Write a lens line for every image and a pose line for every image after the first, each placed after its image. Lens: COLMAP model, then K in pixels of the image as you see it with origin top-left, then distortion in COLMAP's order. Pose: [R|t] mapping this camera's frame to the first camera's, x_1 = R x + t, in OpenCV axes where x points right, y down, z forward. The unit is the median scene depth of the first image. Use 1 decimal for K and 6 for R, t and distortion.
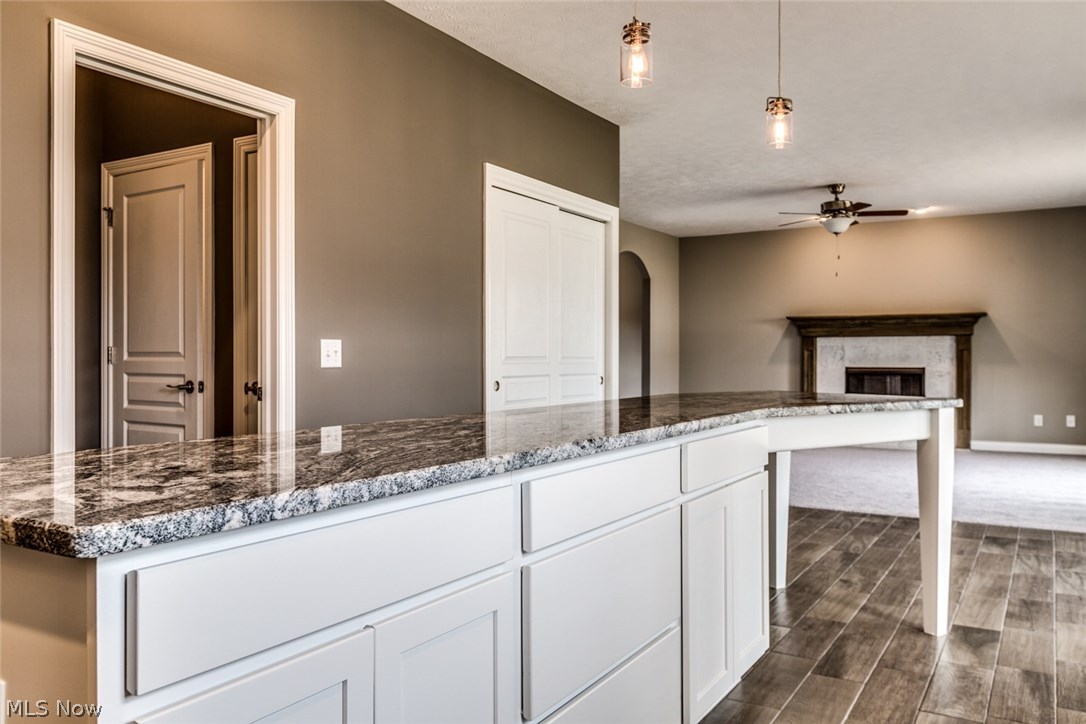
lens RADIAL K [[863.2, 0, 525.1], [0, 863.2, 358.2], [0, 0, 1]] dist [-0.006141, 0.005502]
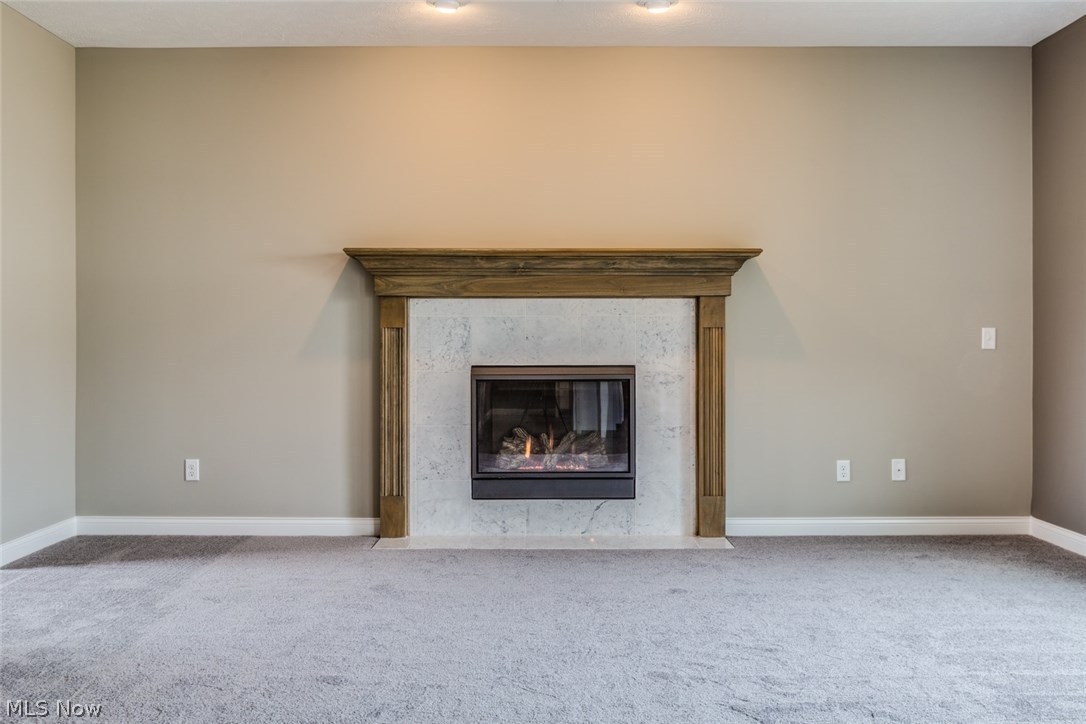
lens RADIAL K [[1185.3, 0, 543.0], [0, 1185.3, 346.0], [0, 0, 1]] dist [-0.005364, 0.002713]
pose [[0.851031, -0.000304, 0.525116, 0.084677], [0.002650, 0.999990, -0.003716, 0.002576], [-0.525109, 0.004554, 0.851023, 0.478948]]
